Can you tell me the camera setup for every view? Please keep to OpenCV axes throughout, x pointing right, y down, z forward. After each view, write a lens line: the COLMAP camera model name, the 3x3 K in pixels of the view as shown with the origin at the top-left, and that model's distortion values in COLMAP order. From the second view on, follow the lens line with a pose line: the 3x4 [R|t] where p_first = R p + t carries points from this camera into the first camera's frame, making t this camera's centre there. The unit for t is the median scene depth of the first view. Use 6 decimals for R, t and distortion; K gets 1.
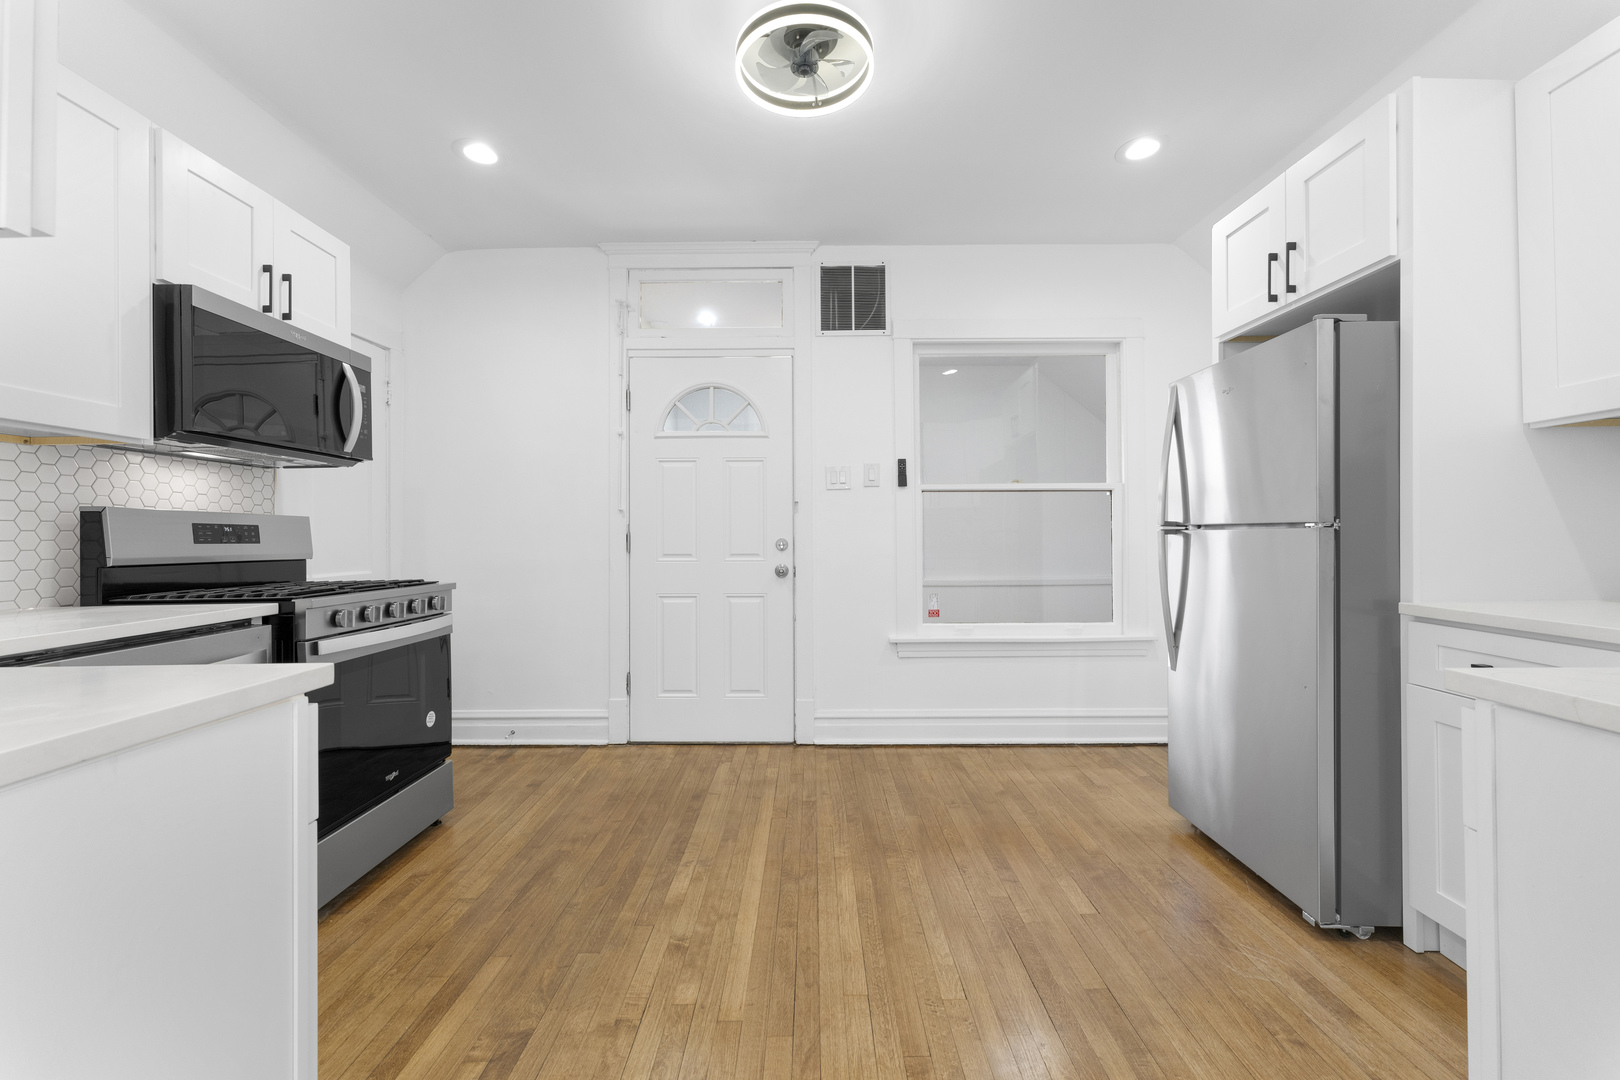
lens RADIAL K [[644.0, 0, 814.2], [0, 644.0, 535.6], [0, 0, 1]] dist [0.000073, -0.000010]
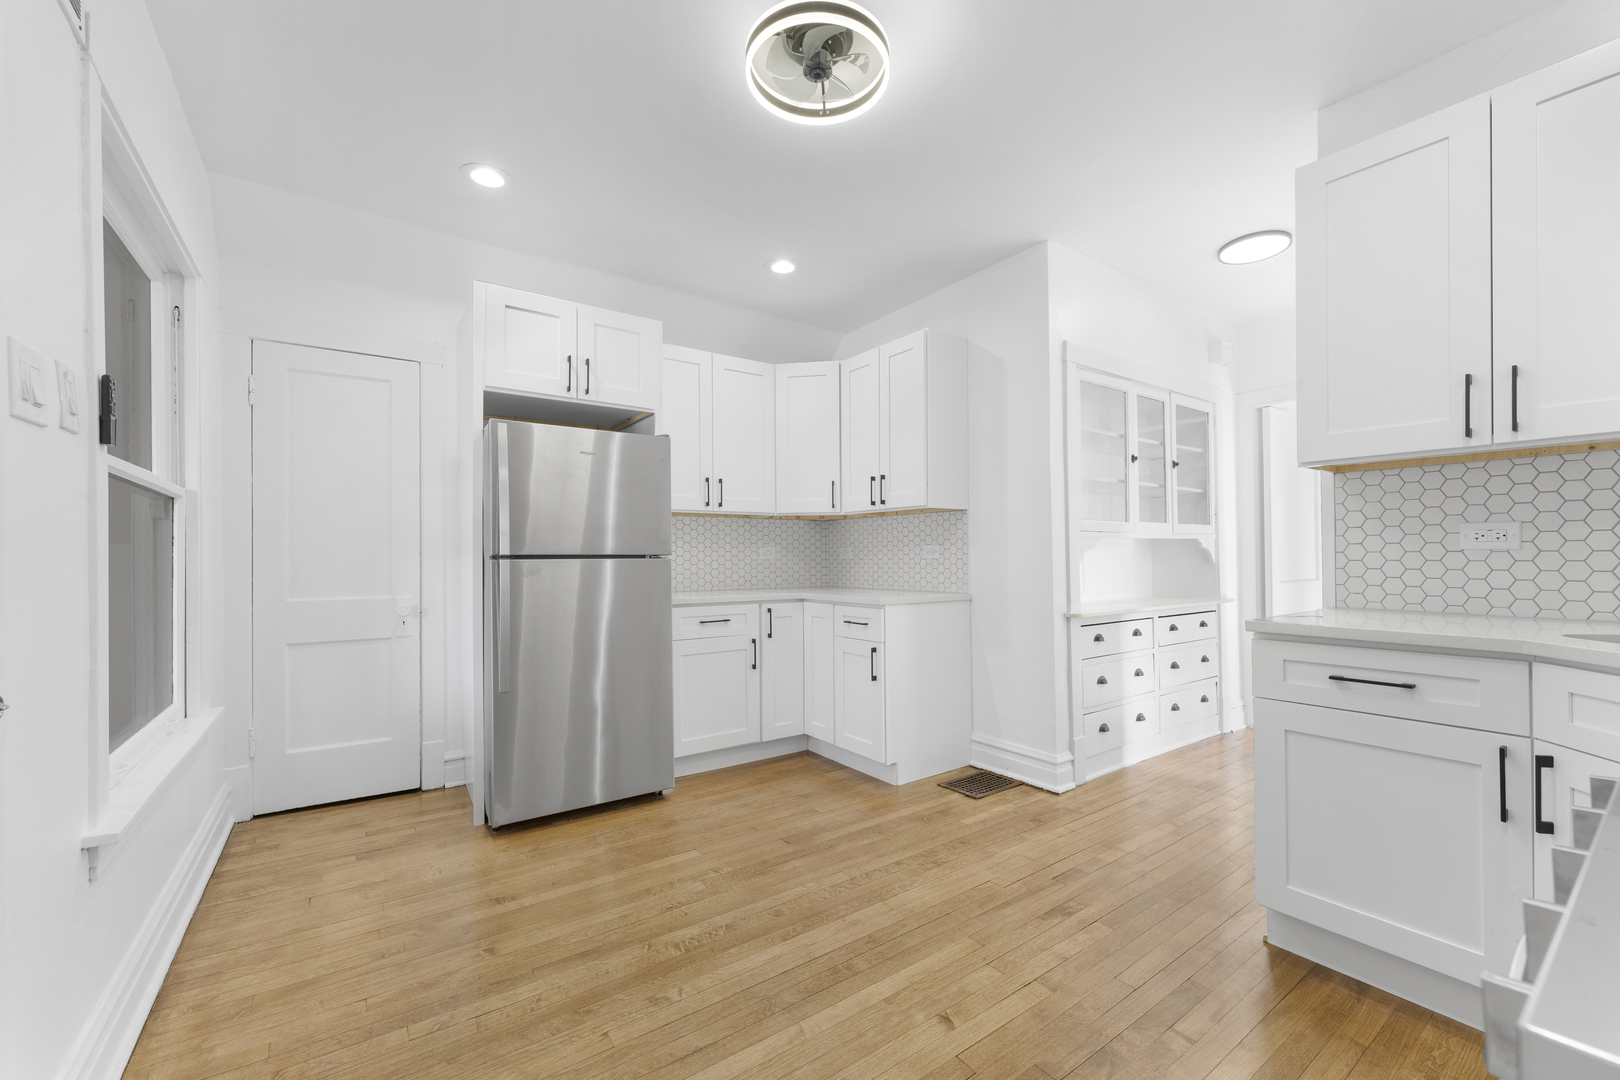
lens RADIAL K [[651.8, 0, 802.9], [0, 651.8, 560.2], [0, 0, 1]] dist [0.003175, 0.000180]
pose [[-0.566607, 0.011630, 0.823906, -0.784769], [0.009855, 0.999925, -0.007337, 0.006713], [-0.823929, 0.003962, -0.566679, 1.563407]]
